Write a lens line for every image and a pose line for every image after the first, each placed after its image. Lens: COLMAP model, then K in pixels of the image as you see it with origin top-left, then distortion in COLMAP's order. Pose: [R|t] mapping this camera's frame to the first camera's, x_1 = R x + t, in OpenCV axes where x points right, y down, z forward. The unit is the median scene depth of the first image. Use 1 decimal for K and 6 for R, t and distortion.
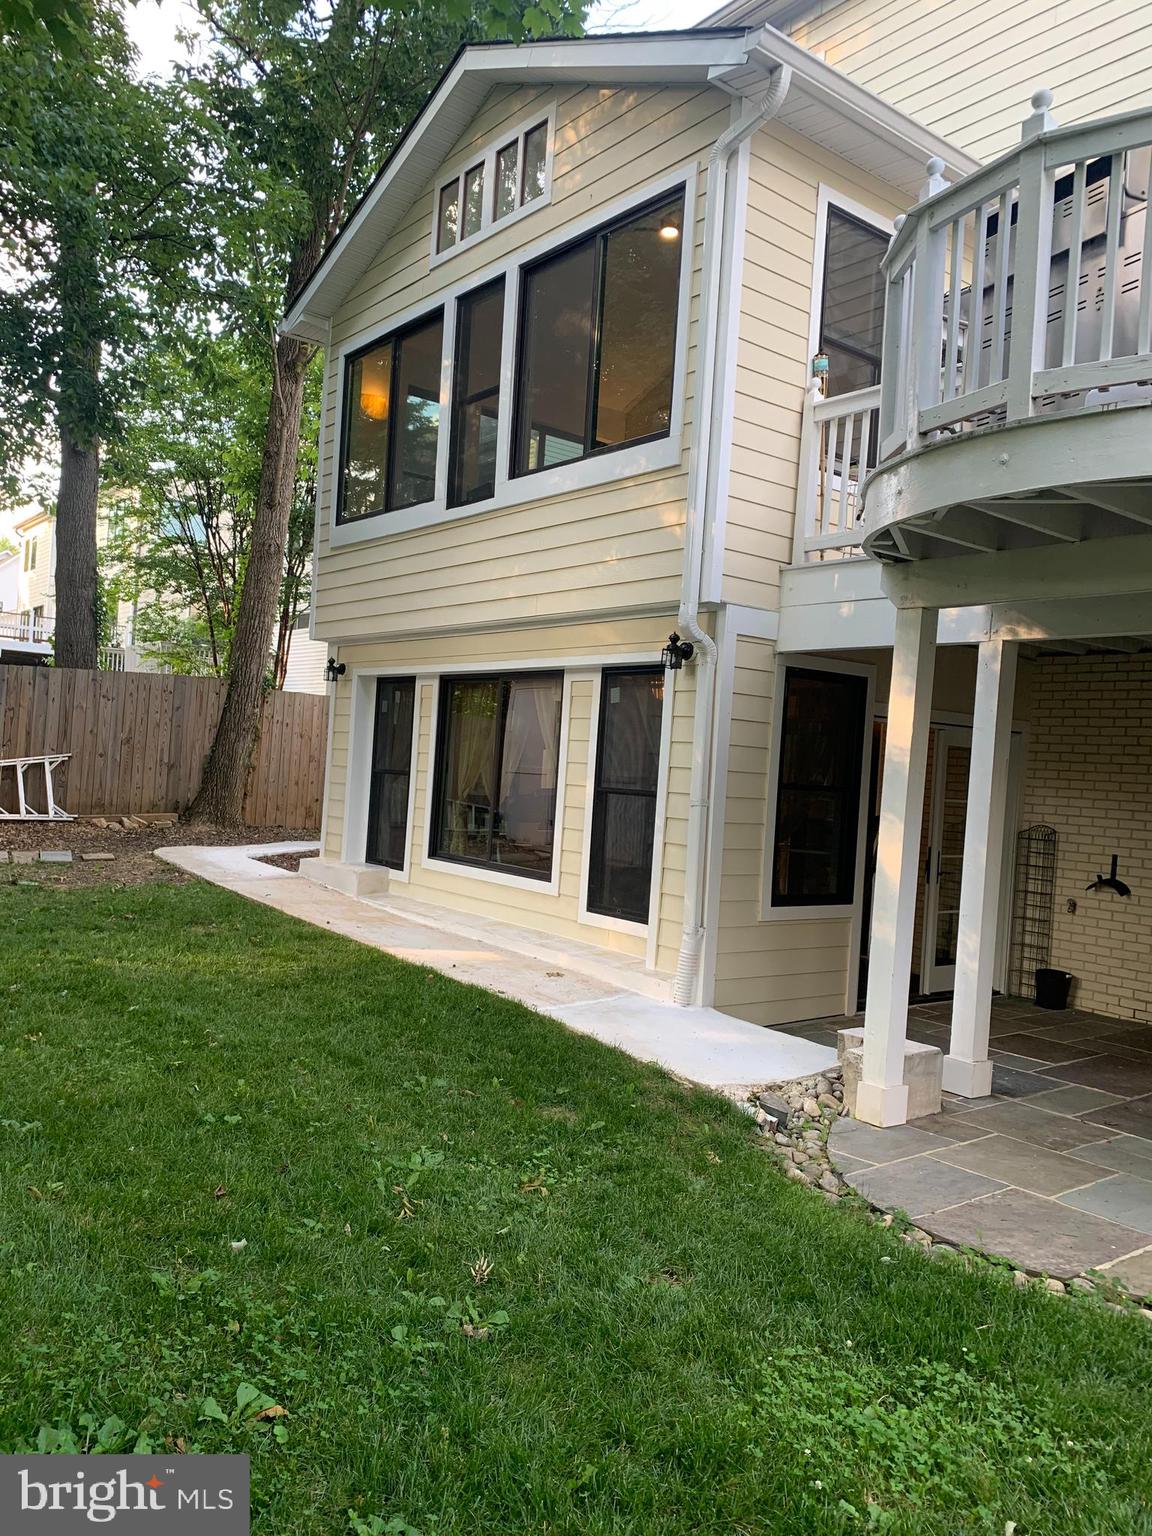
lens RADIAL K [[1181.7, 0, 572.6], [0, 1181.7, 765.2], [0, 0, 1]] dist [0.045271, -0.044619]
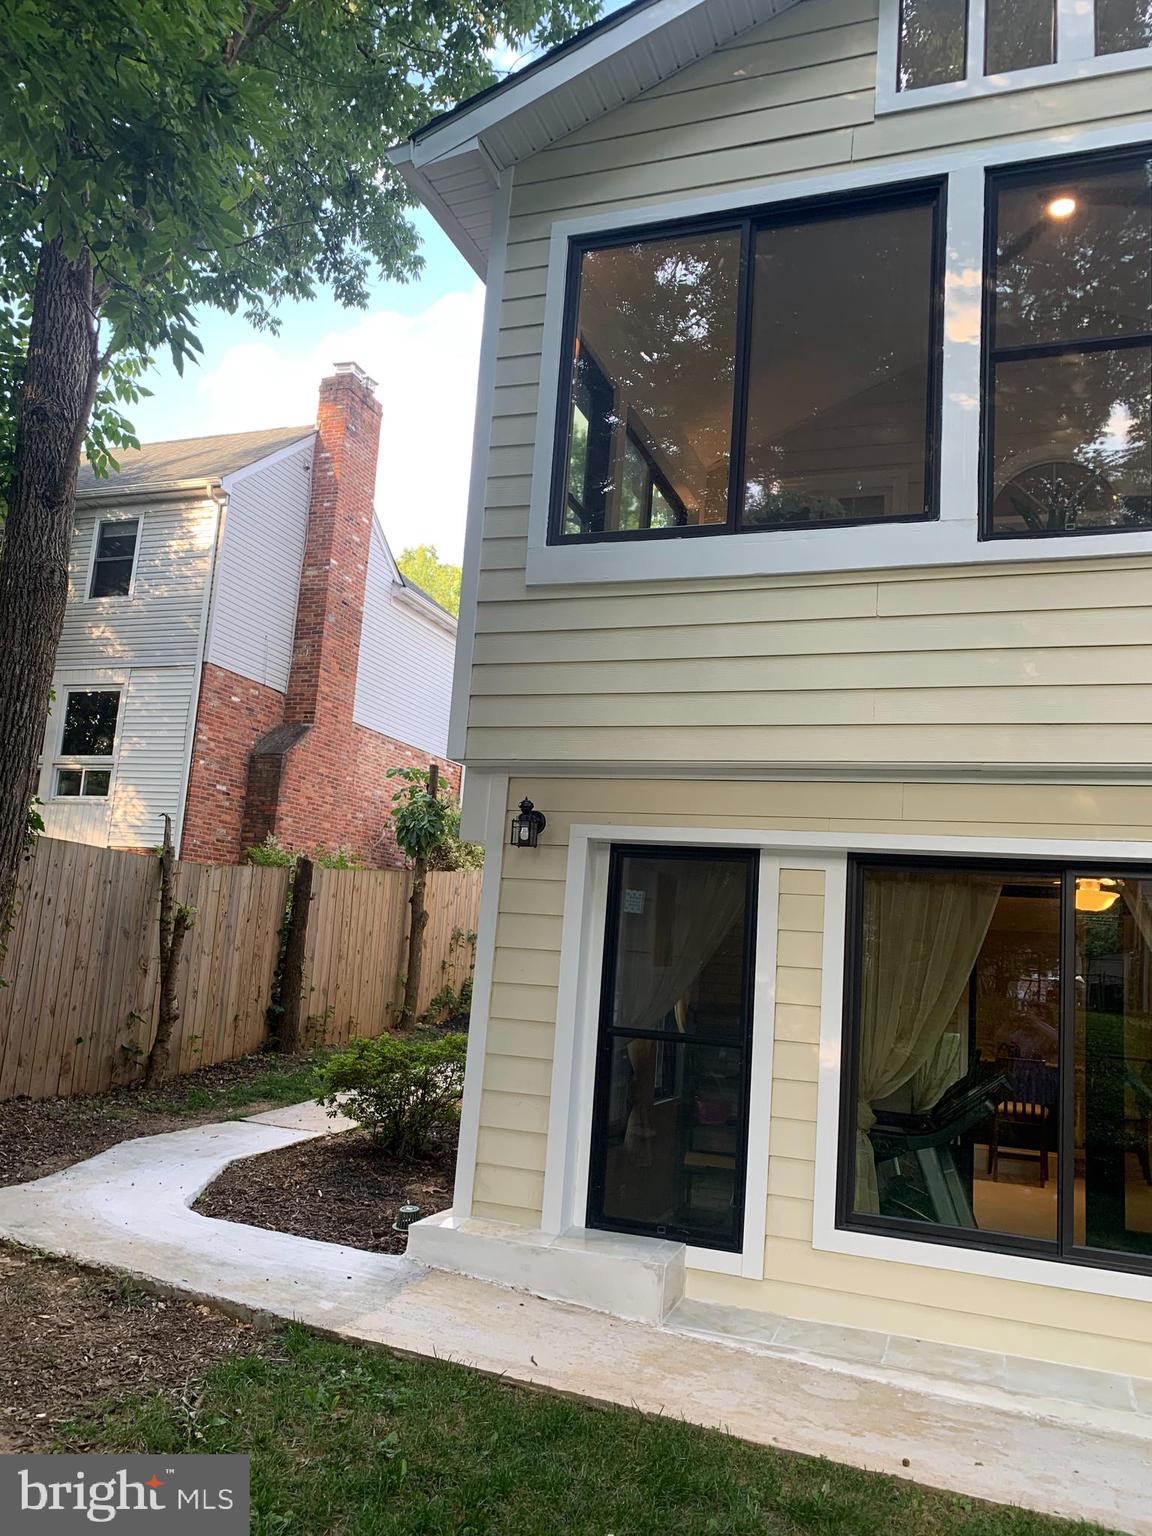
lens RADIAL K [[1181.7, 0, 577.1], [0, 1181.7, 774.1], [0, 0, 1]] dist [0.045271, -0.044619]
pose [[0.853377, 0.091716, 0.513163, -0.467773], [-0.026150, 0.990693, -0.133577, -0.037293], [-0.520638, 0.100572, 0.847833, 0.604892]]
